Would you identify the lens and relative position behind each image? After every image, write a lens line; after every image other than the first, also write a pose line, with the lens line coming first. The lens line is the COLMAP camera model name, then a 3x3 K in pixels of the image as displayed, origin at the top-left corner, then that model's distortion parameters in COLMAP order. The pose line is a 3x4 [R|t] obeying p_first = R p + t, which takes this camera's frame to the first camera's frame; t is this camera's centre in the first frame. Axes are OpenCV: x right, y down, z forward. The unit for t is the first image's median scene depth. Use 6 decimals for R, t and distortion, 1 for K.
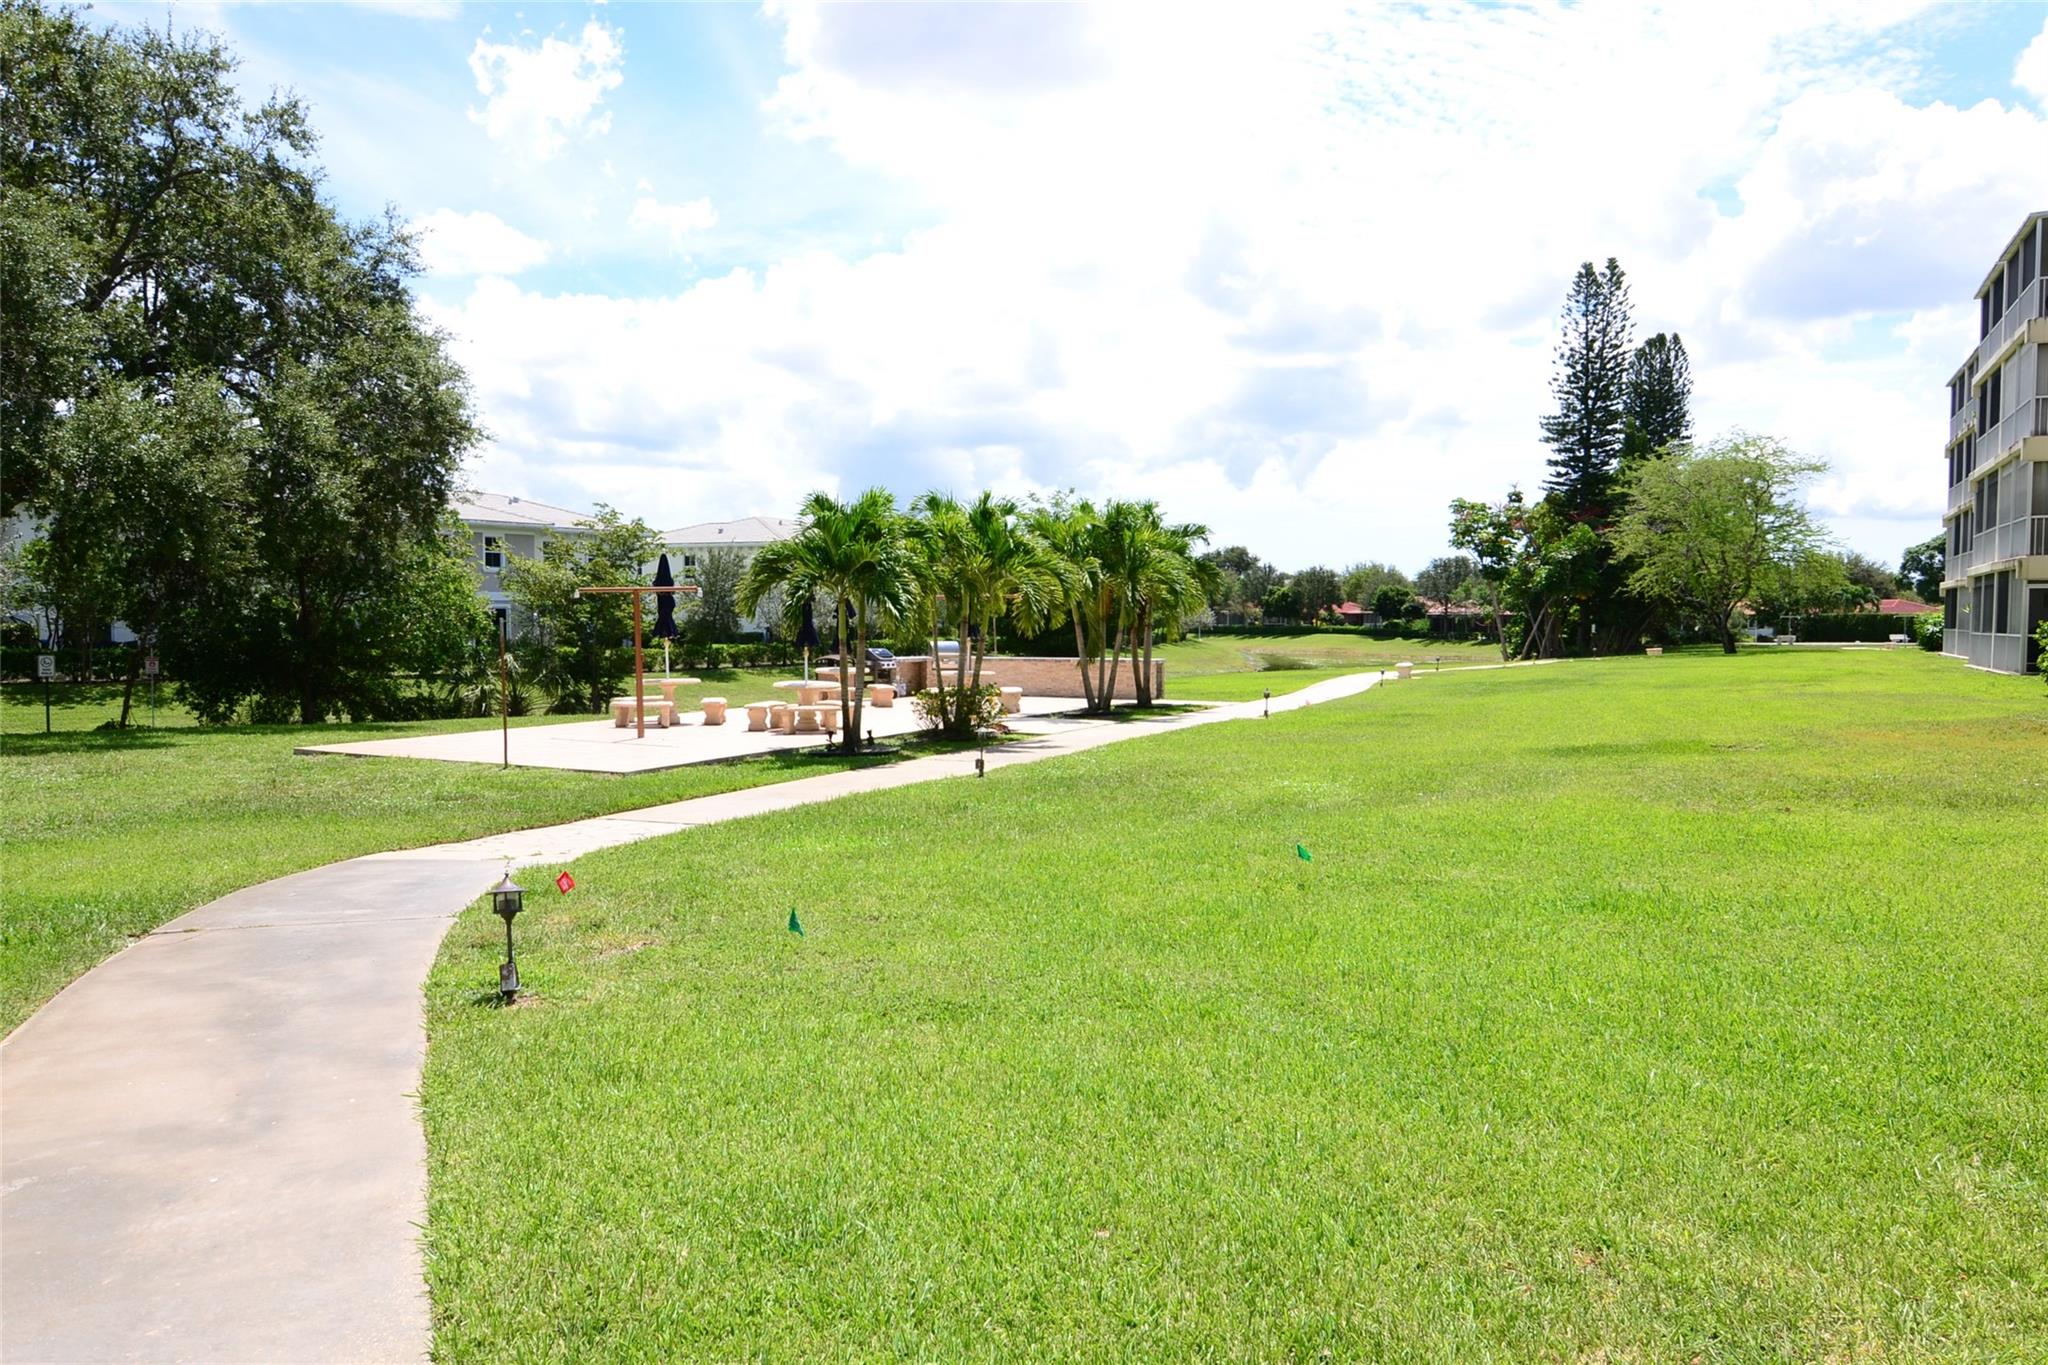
lens RADIAL K [[1430.6, 0, 1024.7], [0, 1430.6, 668.0], [0, 0, 1]] dist [-0.010062, 0.000725]
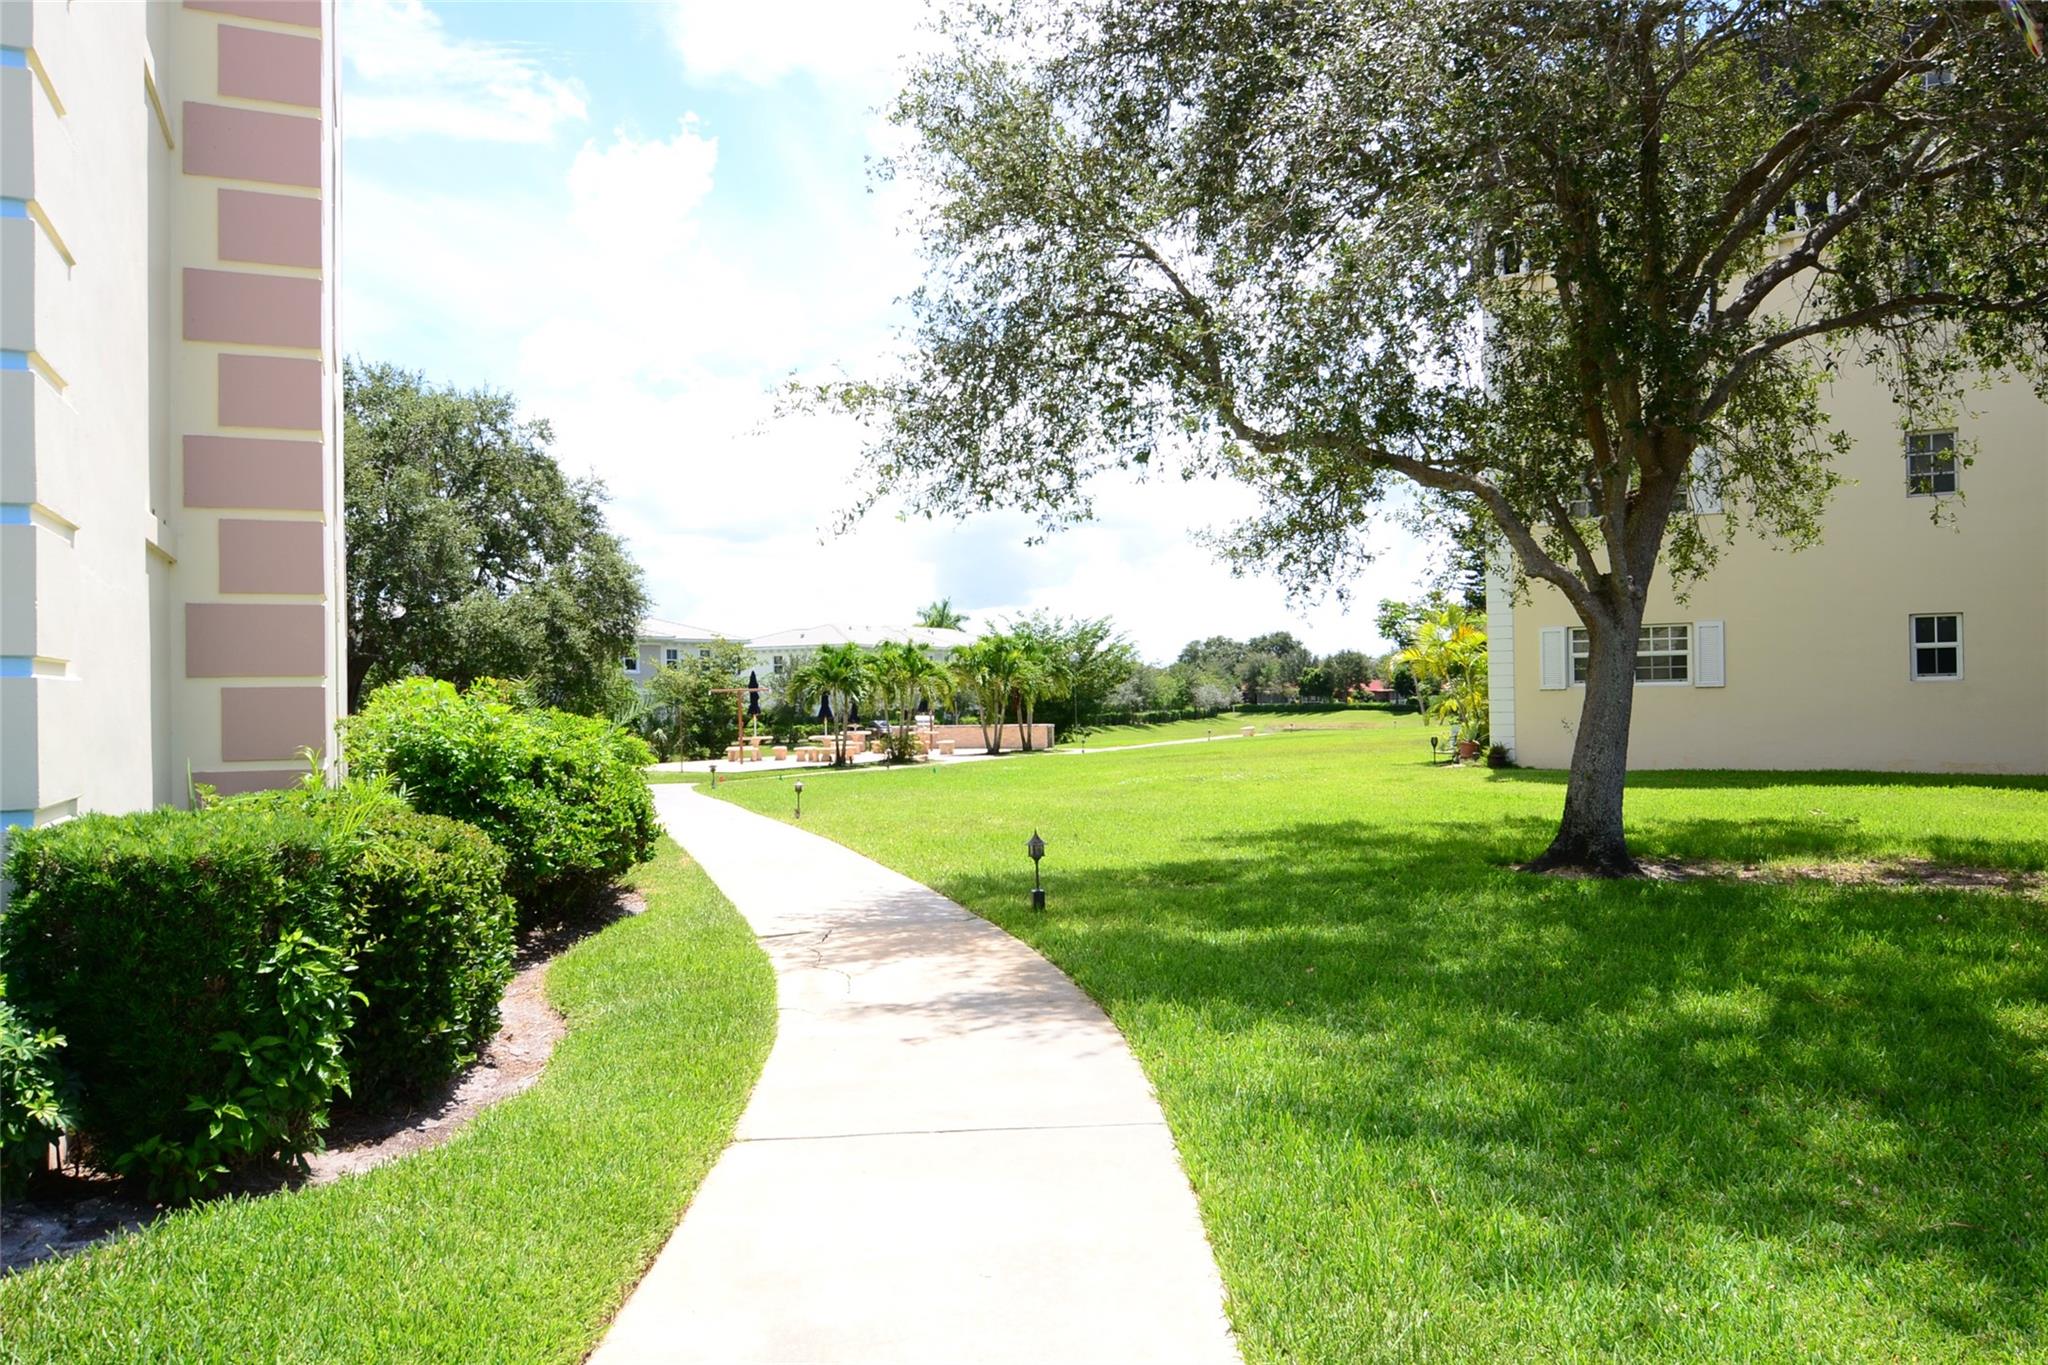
lens RADIAL K [[1430.6, 0, 1022.2], [0, 1430.6, 690.7], [0, 0, 1]] dist [-0.010062, 0.000725]
pose [[0.997619, -0.017745, -0.066650, 0.191170], [0.014901, 0.998967, -0.042919, 0.027458], [0.067343, 0.041824, 0.996853, -0.719671]]
